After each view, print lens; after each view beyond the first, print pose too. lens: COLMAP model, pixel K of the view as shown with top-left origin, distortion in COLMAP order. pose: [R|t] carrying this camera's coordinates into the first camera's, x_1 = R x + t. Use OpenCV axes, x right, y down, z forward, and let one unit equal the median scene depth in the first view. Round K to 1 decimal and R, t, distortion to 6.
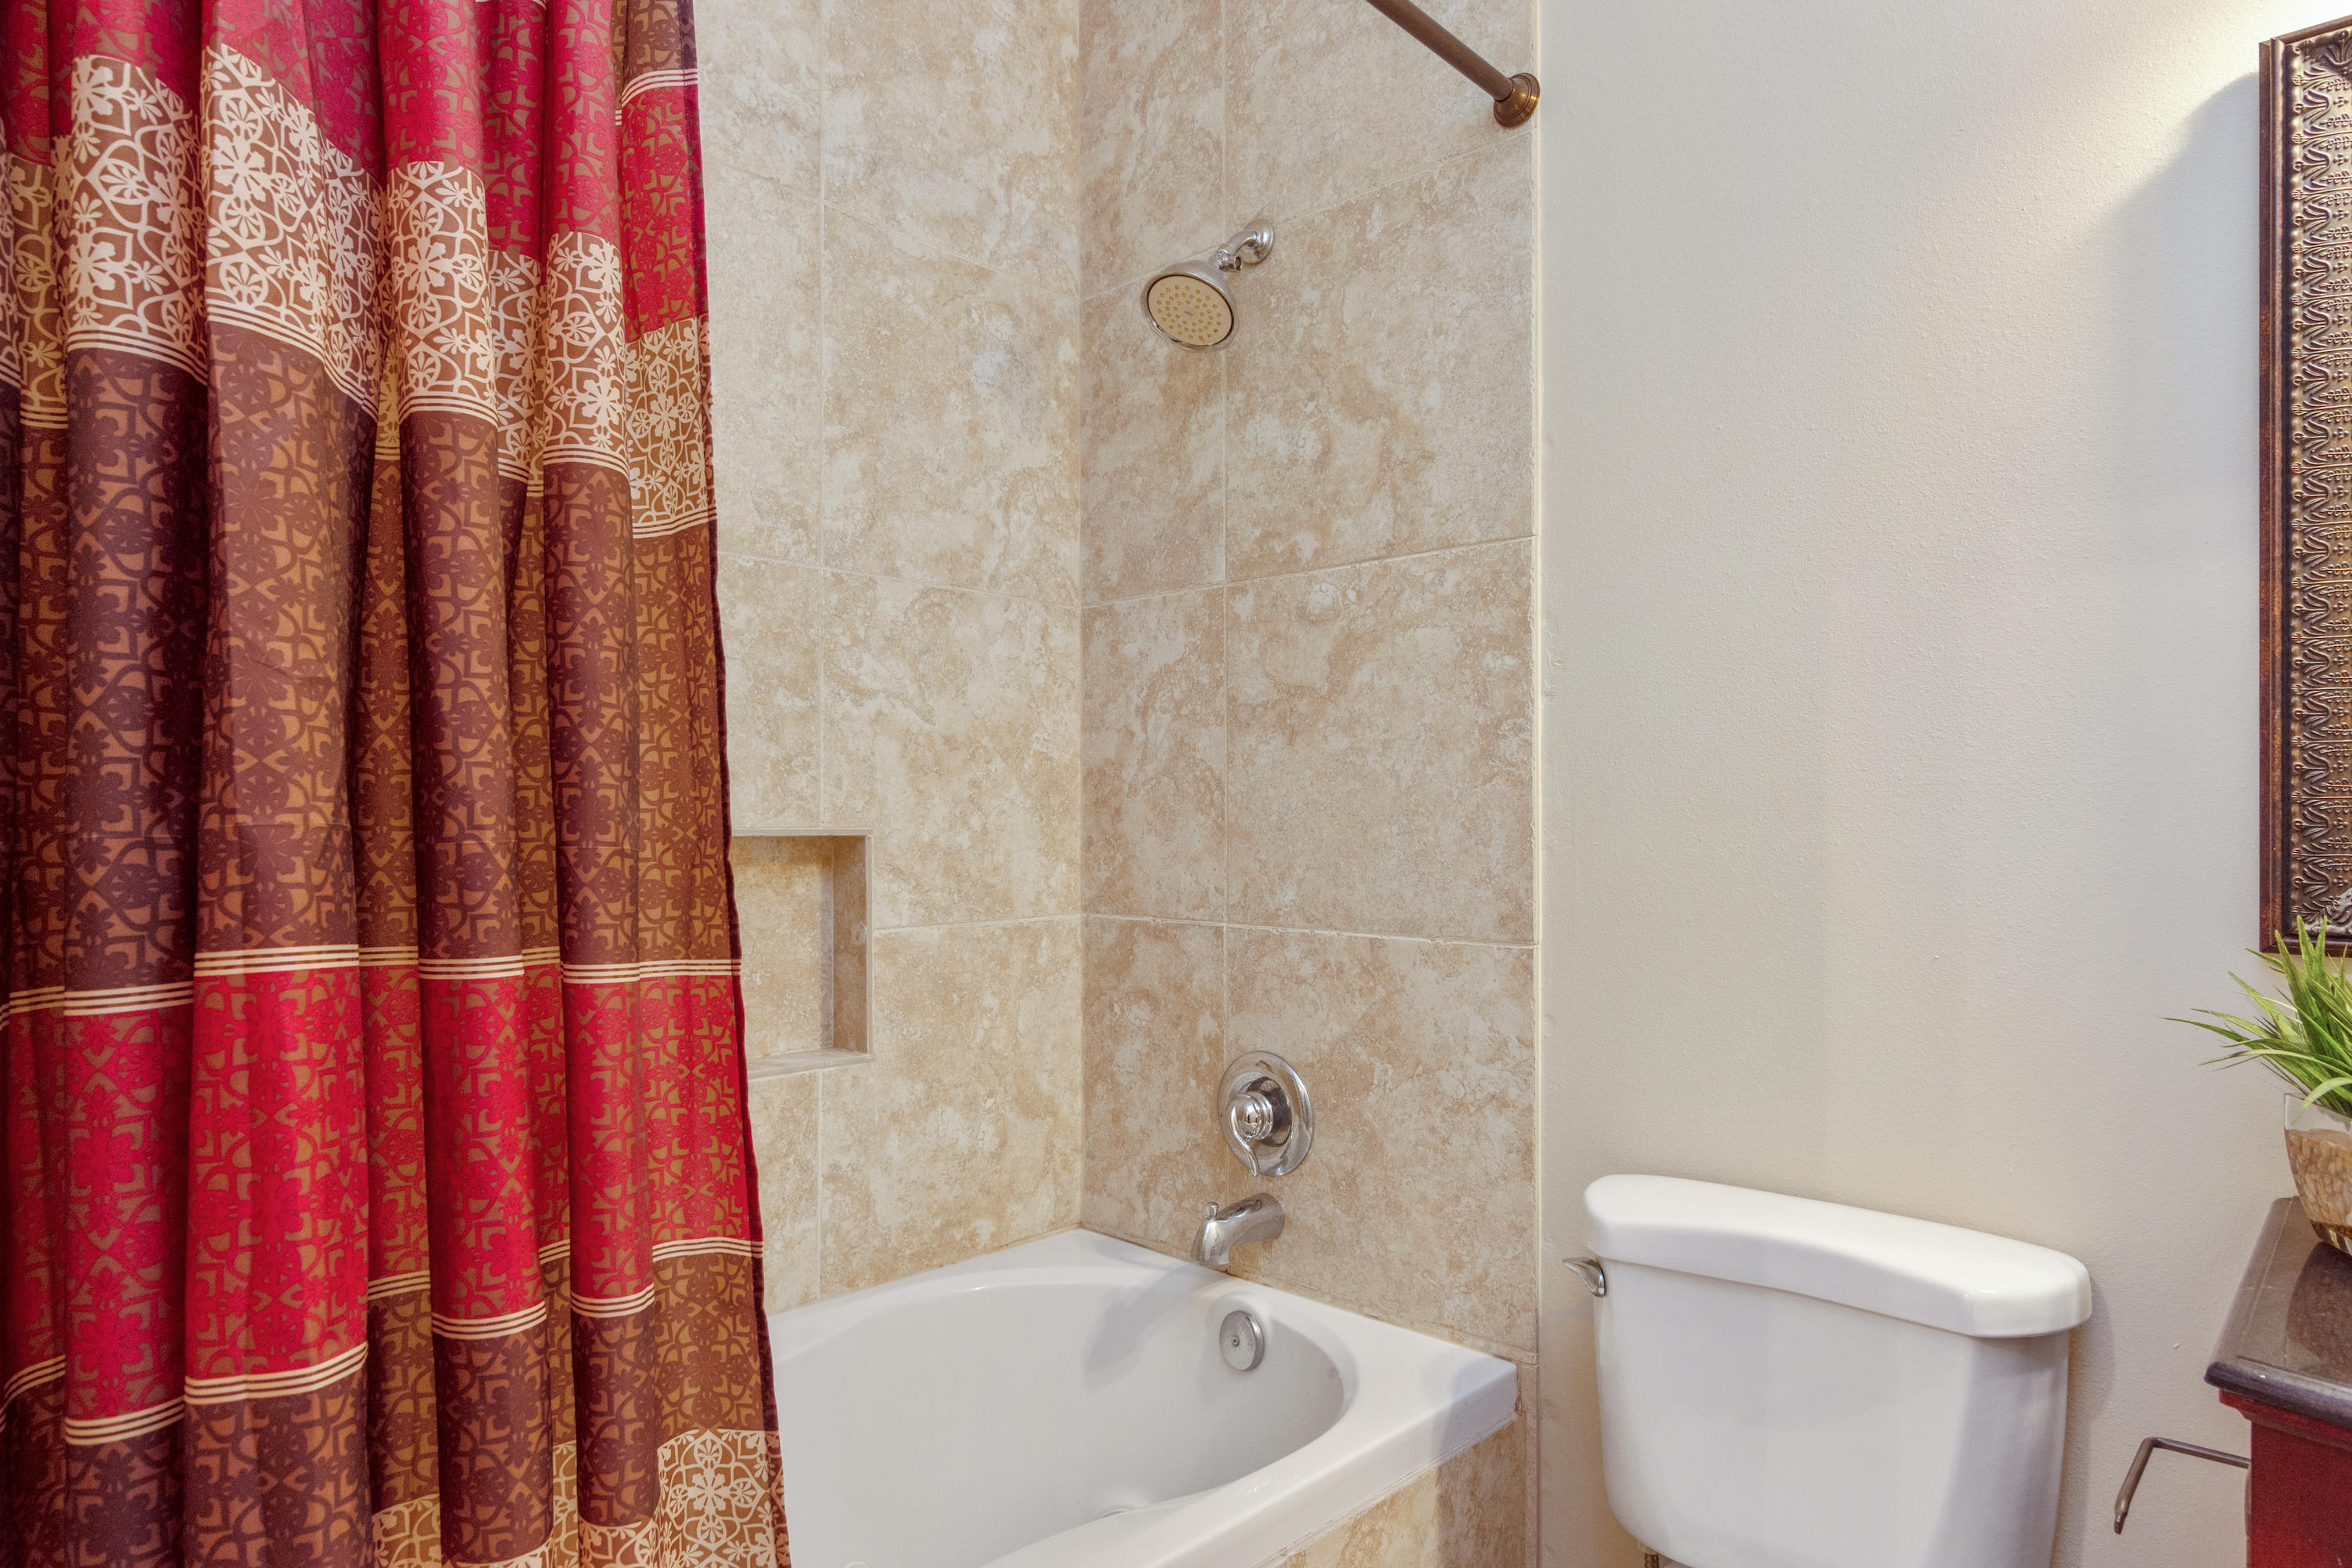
lens RADIAL K [[1362.8, 0, 1172.5], [0, 1362.8, 809.0], [0, 0, 1]] dist [-0.004814, 0.001094]
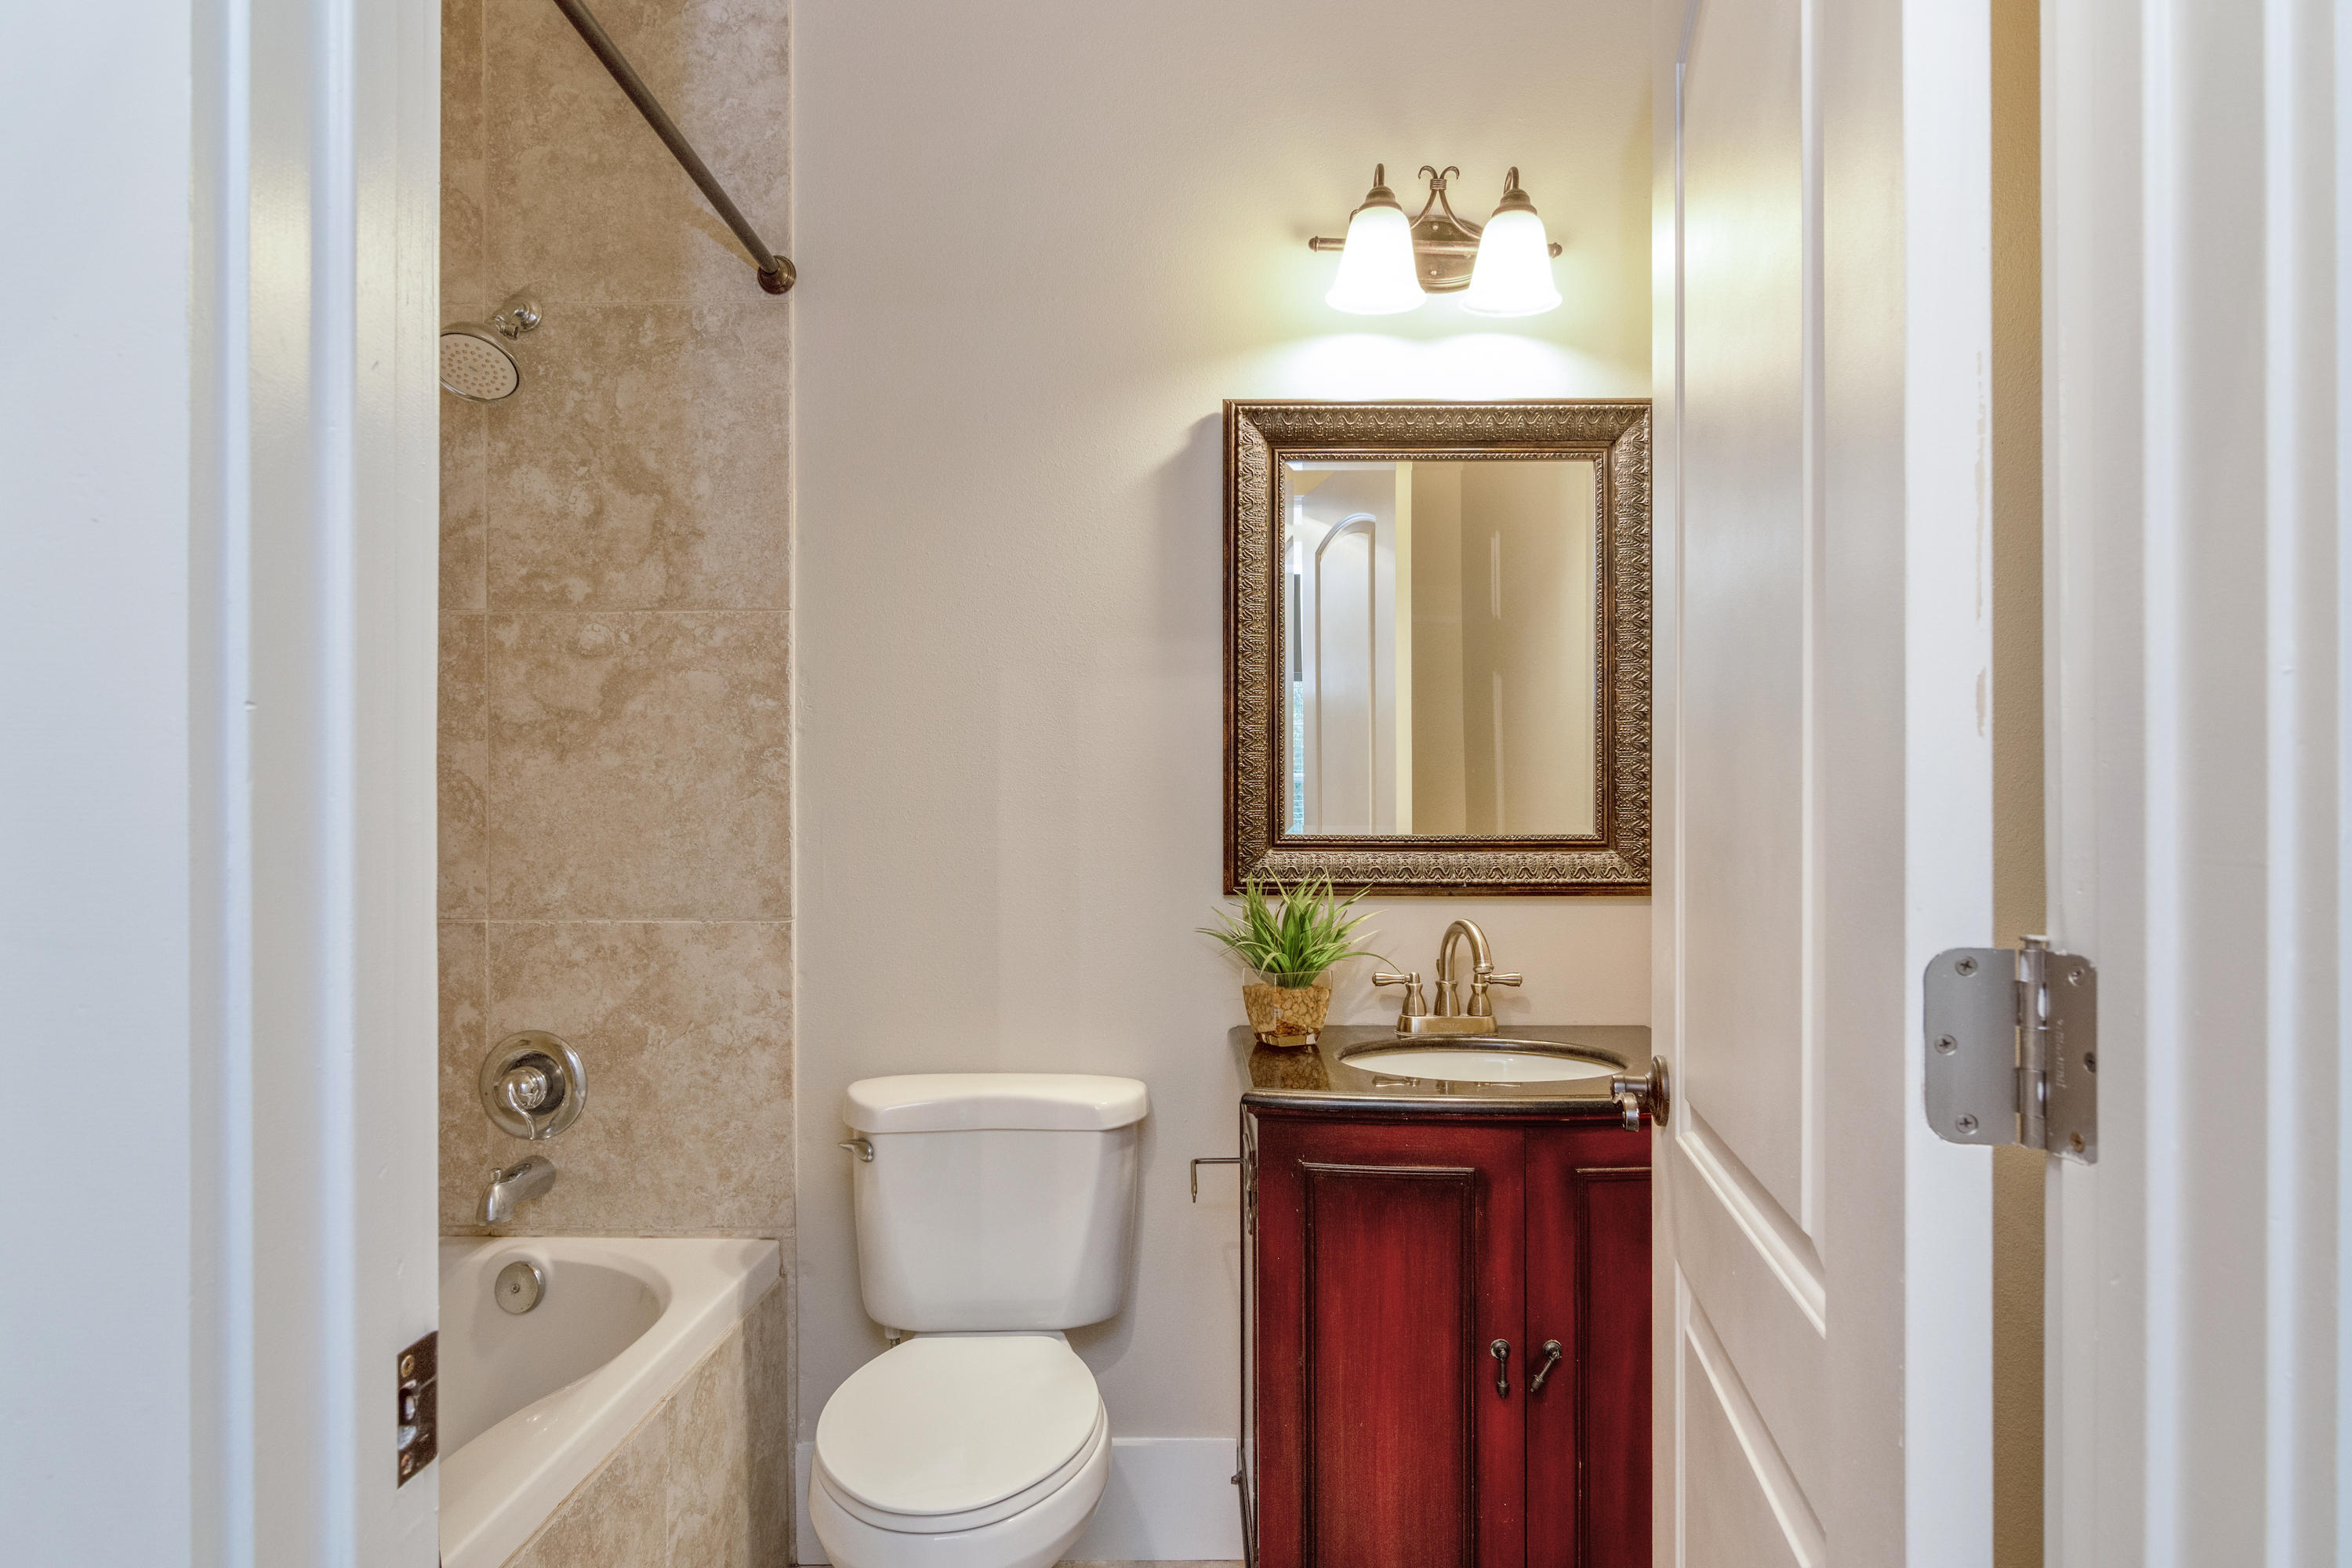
lens RADIAL K [[1309.7, 0, 1177.7], [0, 1309.7, 783.4], [0, 0, 1]] dist [0.002566, -0.000647]
pose [[0.750498, 0.006363, 0.660842, -0.283866], [-0.000276, 0.999957, -0.009315, -0.019711], [-0.660872, 0.006809, 0.750468, -0.195496]]
